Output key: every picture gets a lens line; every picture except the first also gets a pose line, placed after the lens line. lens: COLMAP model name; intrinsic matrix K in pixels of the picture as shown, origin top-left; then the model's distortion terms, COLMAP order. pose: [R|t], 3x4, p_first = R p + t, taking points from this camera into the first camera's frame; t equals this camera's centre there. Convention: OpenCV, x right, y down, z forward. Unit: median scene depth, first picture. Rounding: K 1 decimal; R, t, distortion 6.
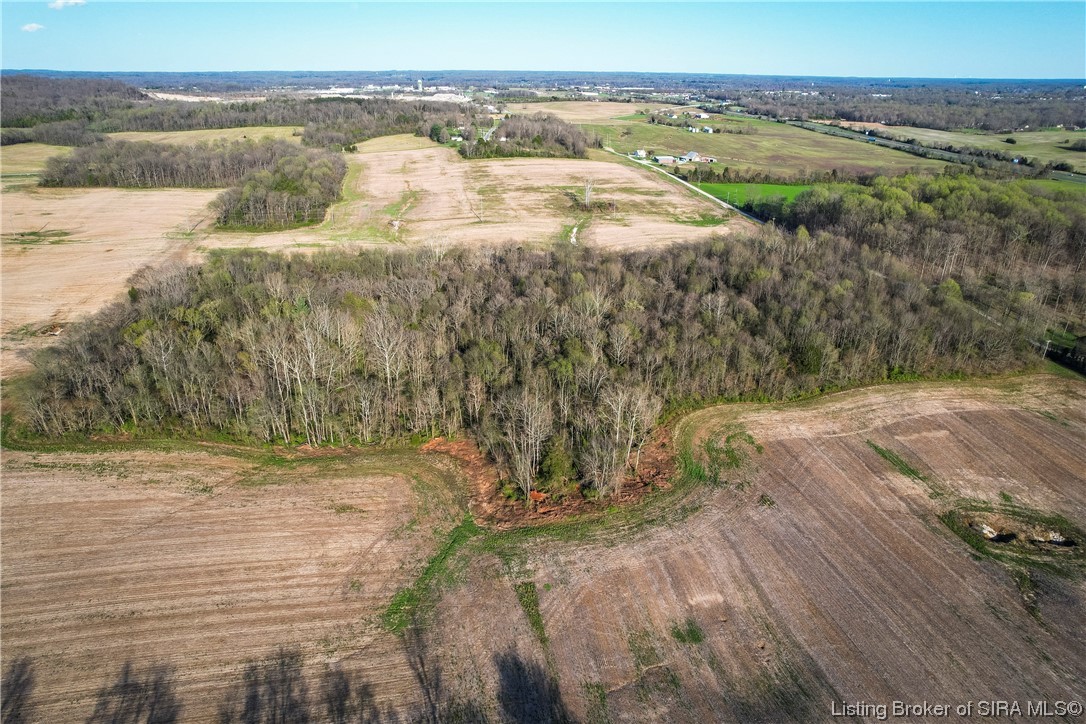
lens RADIAL K [[707.8, 0, 543.6], [0, 707.8, 364.1], [0, 0, 1]] dist [-0.076858, 0.066714]
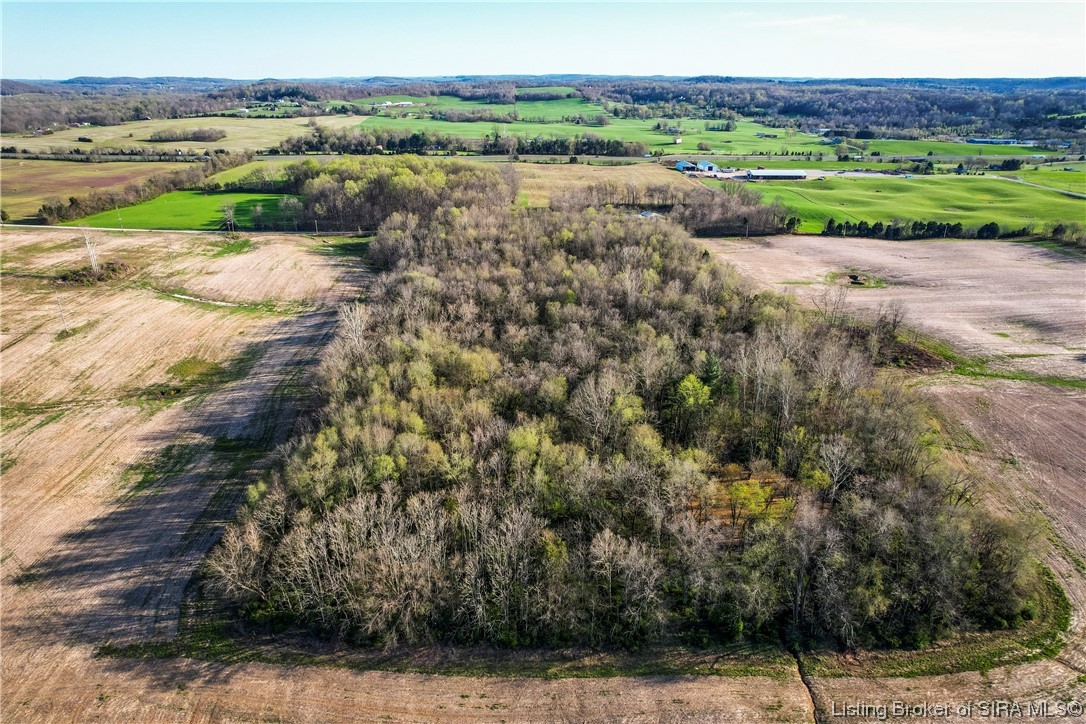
lens RADIAL K [[707.8, 0, 547.6], [0, 707.8, 369.2], [0, 0, 1]] dist [-0.076858, 0.066714]
pose [[0.157630, -0.392249, 0.906253, -1.361662], [0.385570, 0.869327, 0.309202, -0.495159], [-0.909114, 0.300684, 0.288271, 1.192952]]
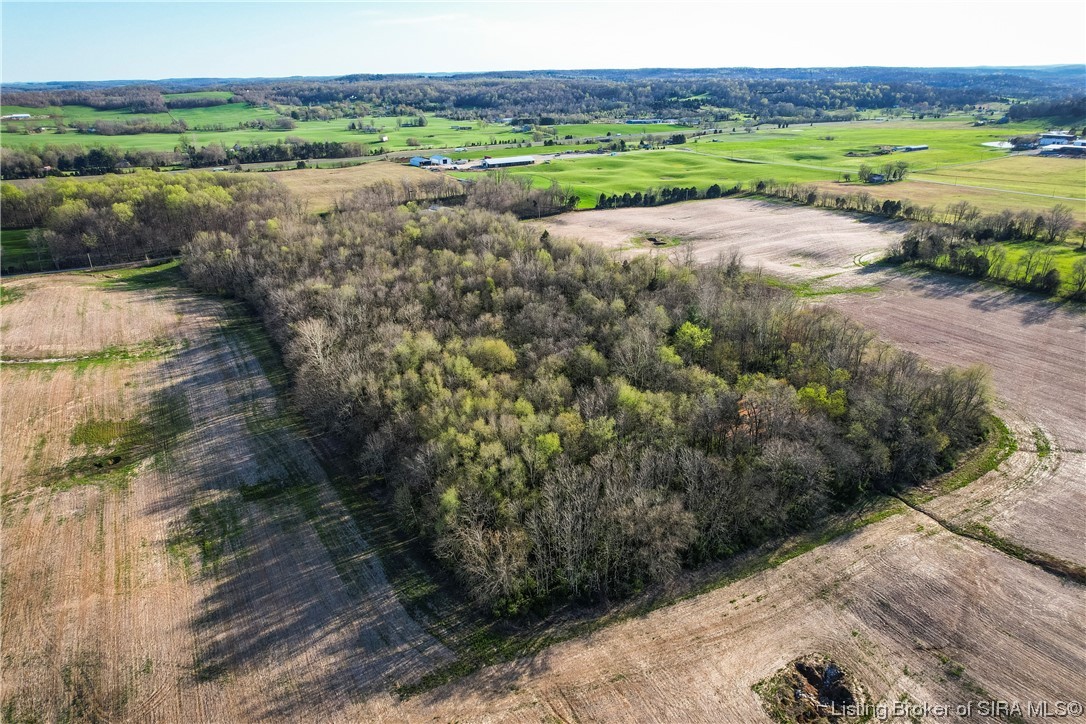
lens RADIAL K [[707.8, 0, 553.5], [0, 707.8, 365.8], [0, 0, 1]] dist [-0.076858, 0.066714]
pose [[-0.317367, -0.374389, 0.871270, -1.404002], [0.380528, 0.791275, 0.478626, -0.684816], [-0.868606, 0.483442, -0.108659, 1.641826]]
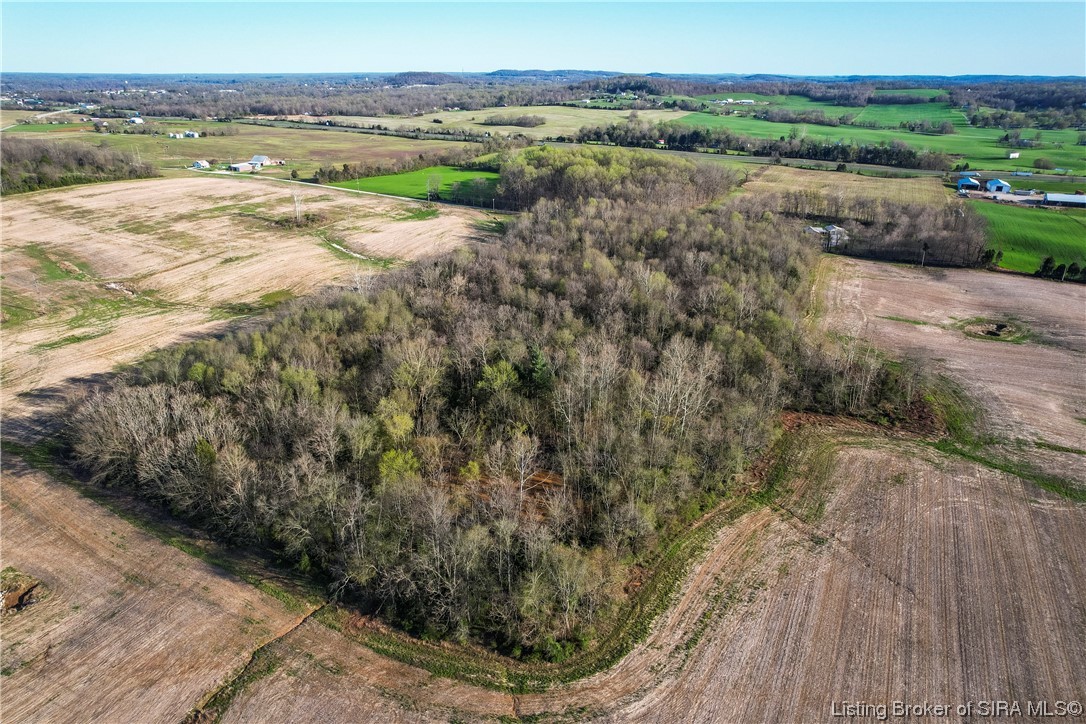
lens RADIAL K [[707.8, 0, 546.9], [0, 707.8, 364.6], [0, 0, 1]] dist [-0.076858, 0.066714]
pose [[0.621359, -0.309881, 0.719643, -1.139079], [0.305909, 0.941518, 0.141291, -0.229906], [-0.721341, 0.132353, 0.679816, 0.565008]]
